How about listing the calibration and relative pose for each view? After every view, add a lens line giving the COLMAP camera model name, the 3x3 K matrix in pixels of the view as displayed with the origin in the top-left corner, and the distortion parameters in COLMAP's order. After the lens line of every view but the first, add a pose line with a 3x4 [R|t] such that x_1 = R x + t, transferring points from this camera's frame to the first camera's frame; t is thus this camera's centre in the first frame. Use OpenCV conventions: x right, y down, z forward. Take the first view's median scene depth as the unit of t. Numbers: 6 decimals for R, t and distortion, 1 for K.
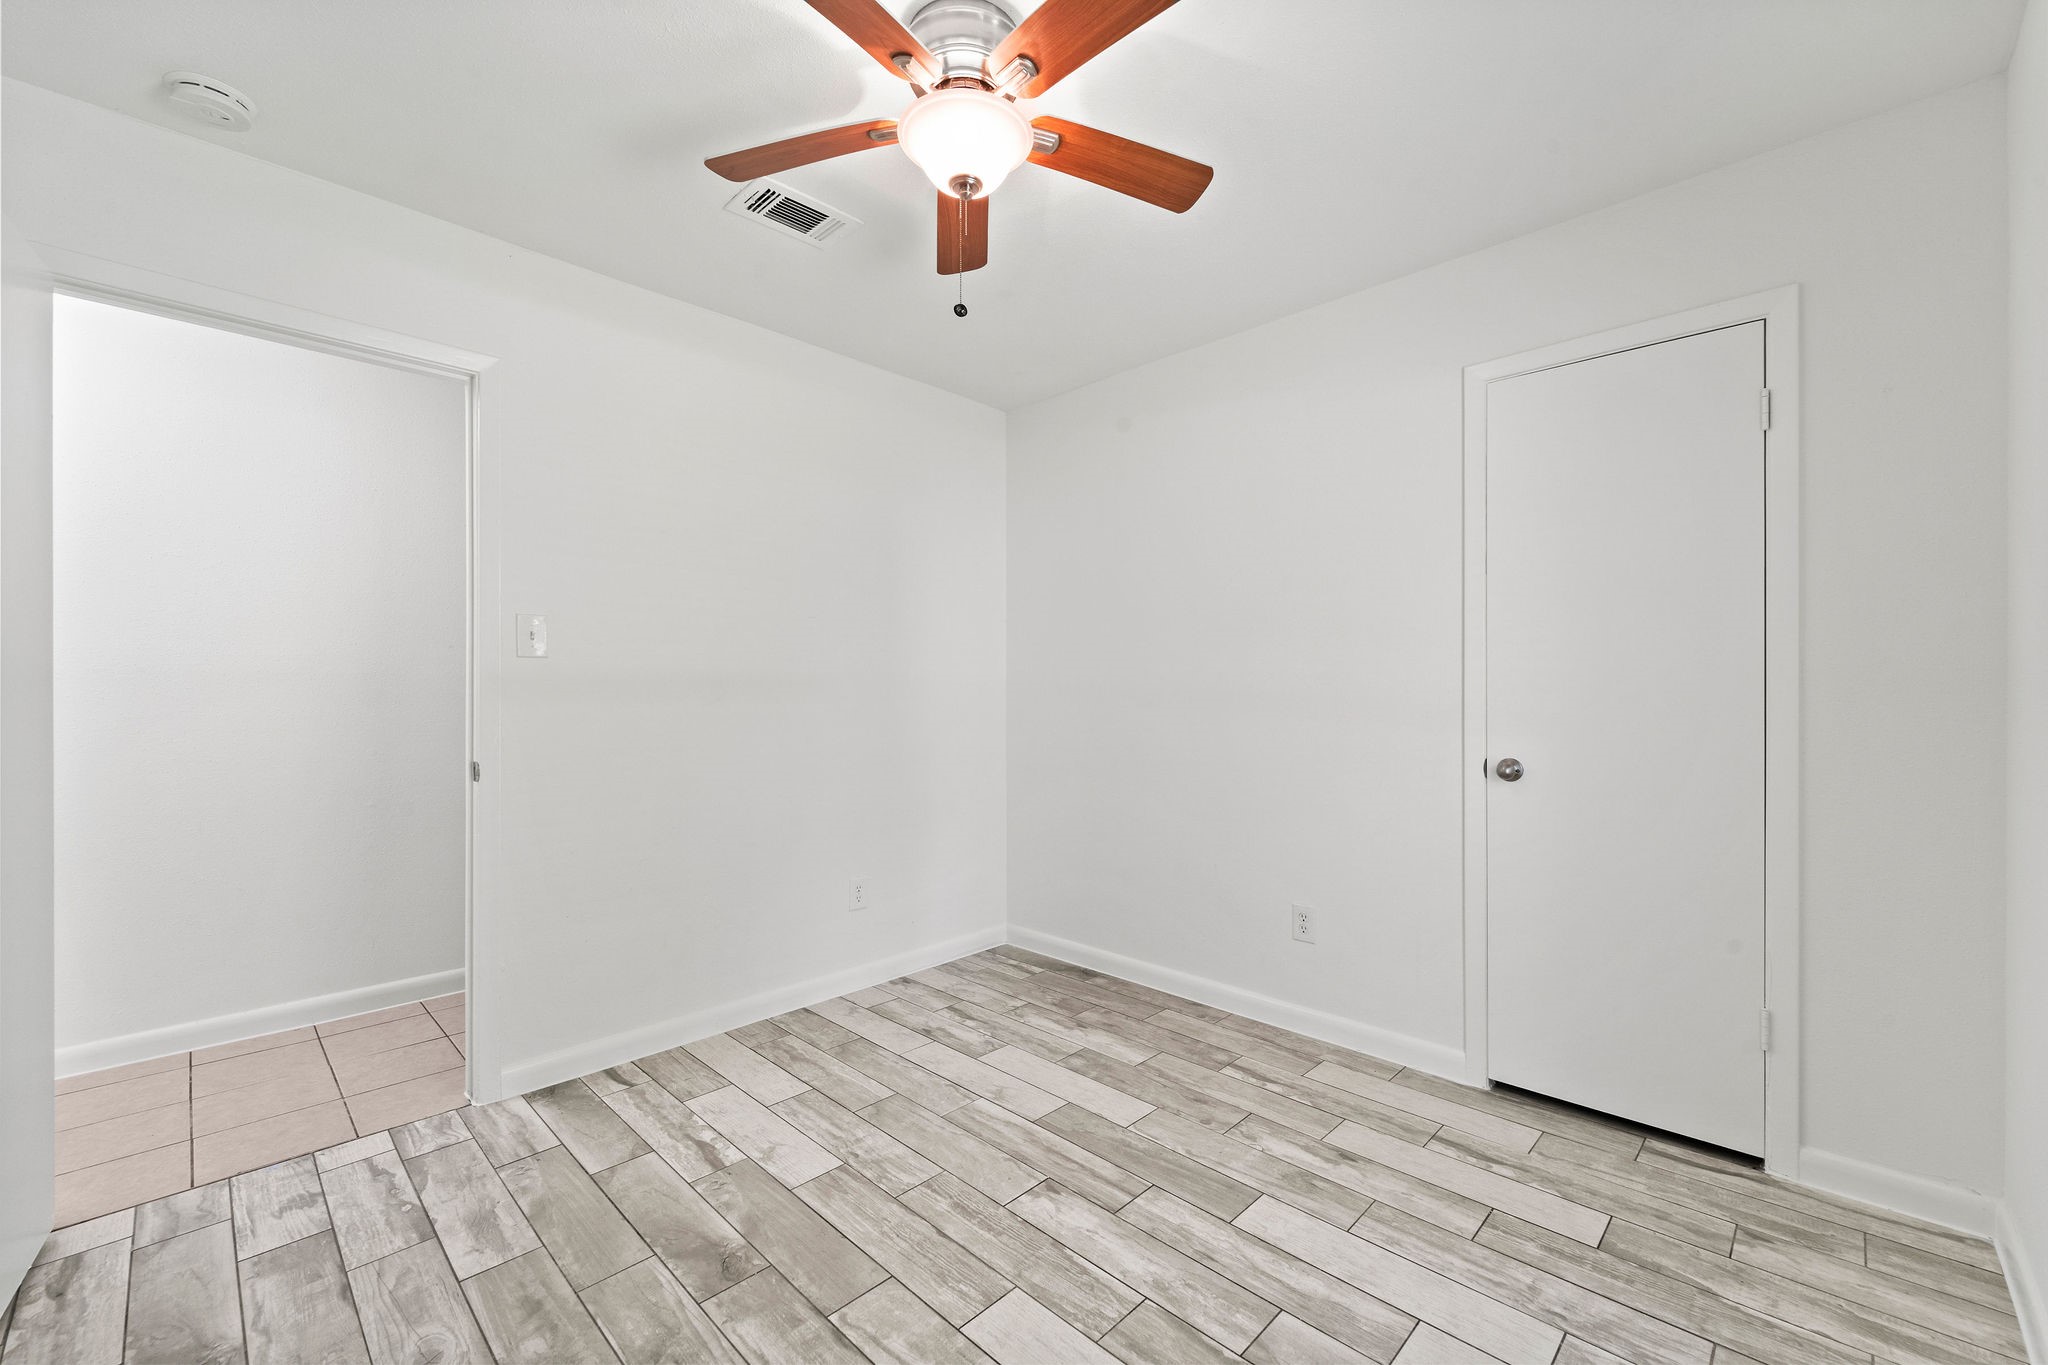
lens RADIAL K [[830.3, 0, 1043.7], [0, 830.3, 689.6], [0, 0, 1]] dist [0.003187, -0.002732]
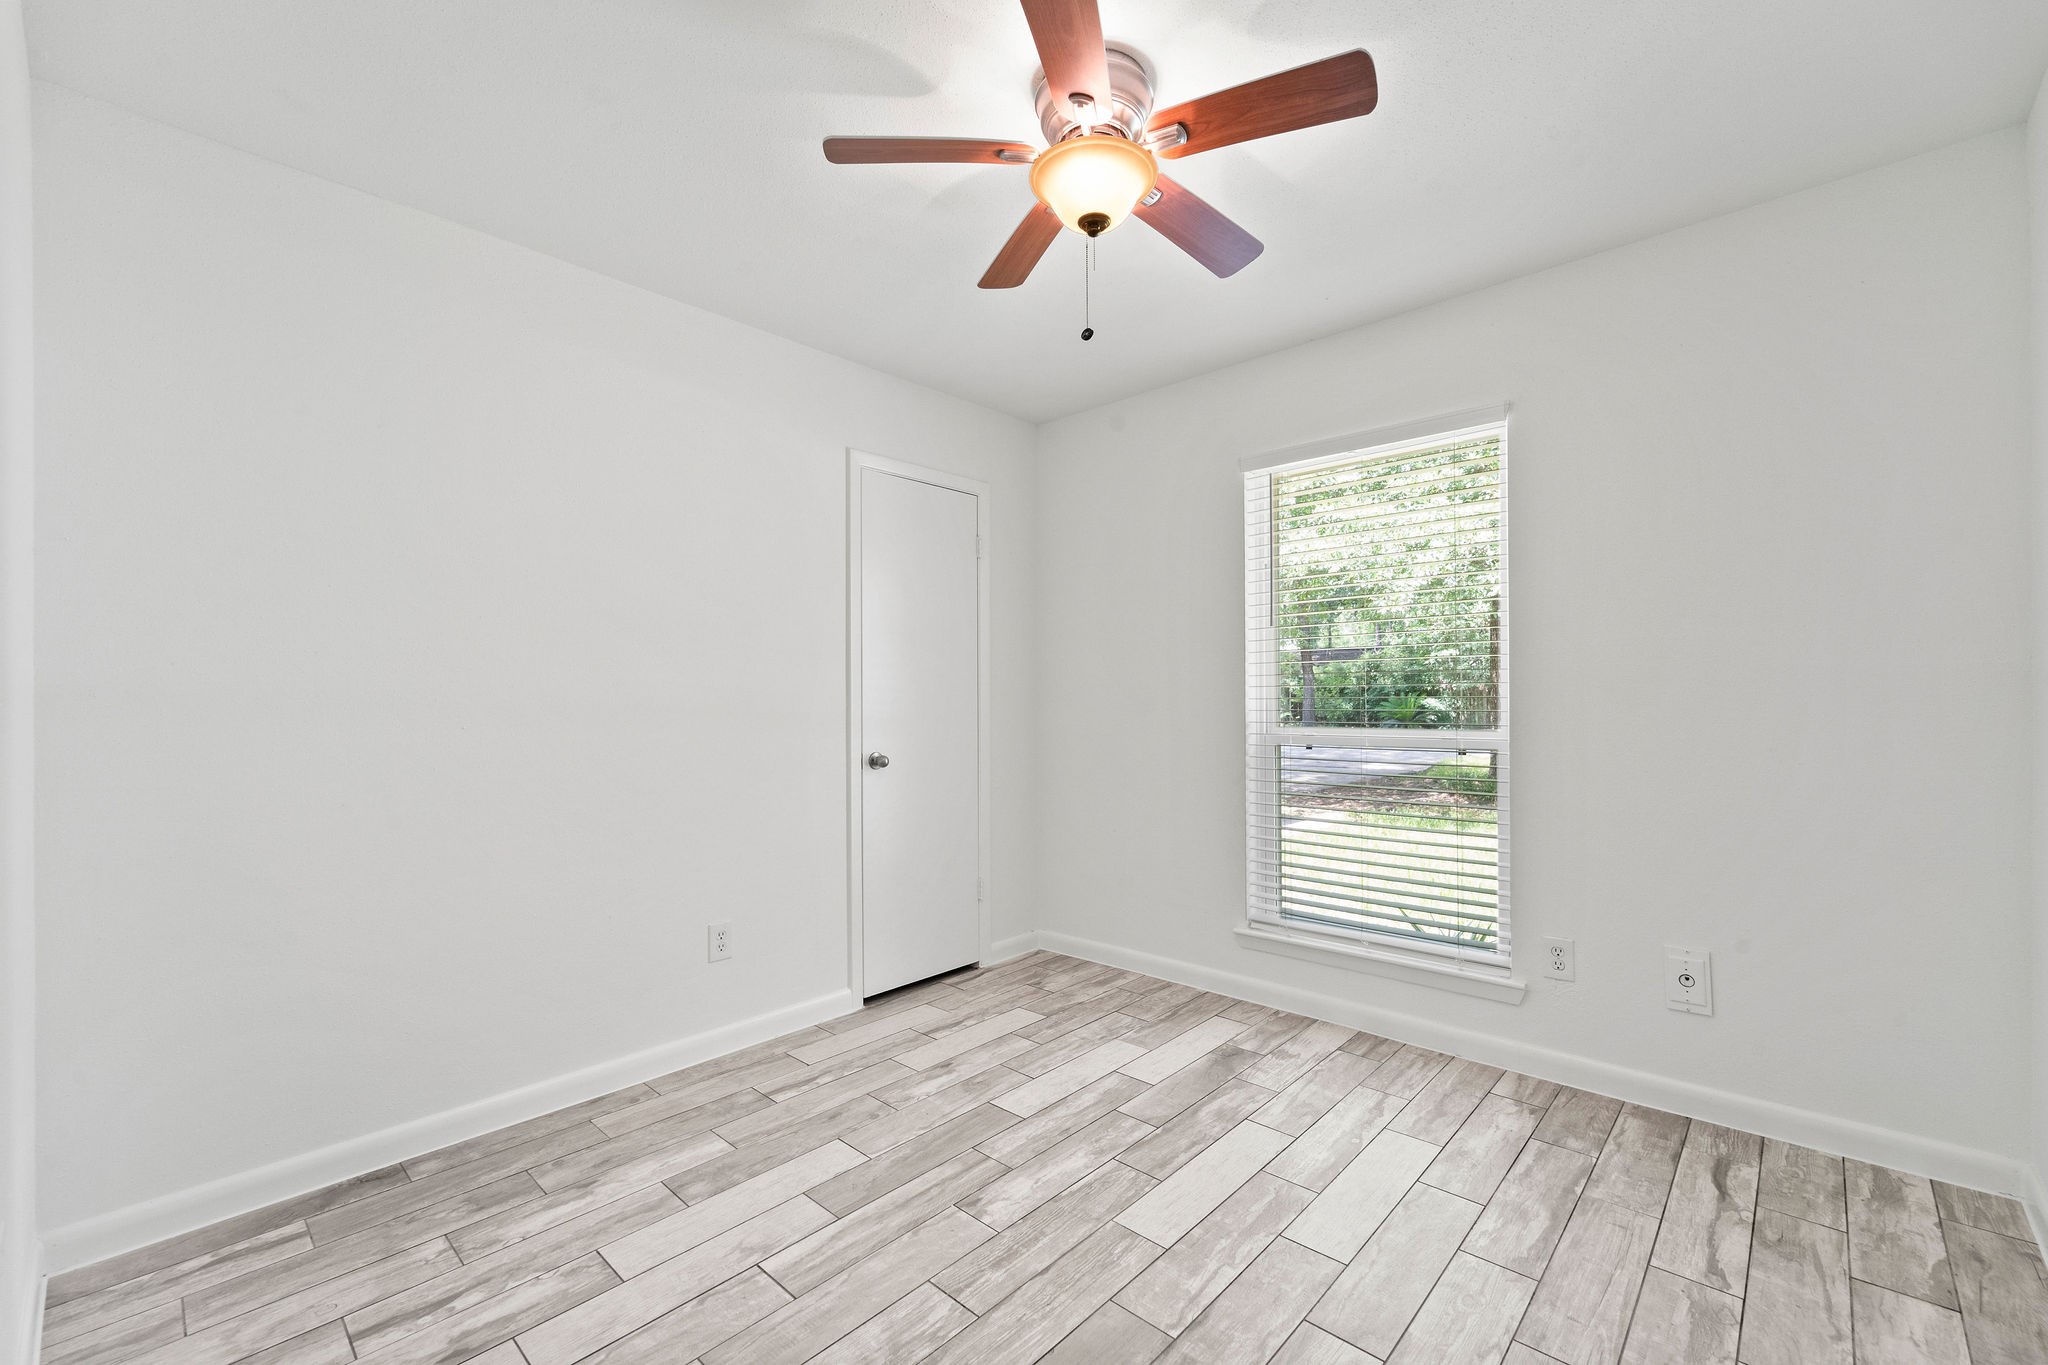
lens RADIAL K [[830.3, 0, 1043.7], [0, 830.3, 689.6], [0, 0, 1]] dist [0.003187, -0.002732]
pose [[-0.022118, 0.015372, 0.999637, -0.873813], [0.007962, 0.999853, -0.015199, 0.001982], [-0.999724, 0.007623, -0.022237, 0.818509]]
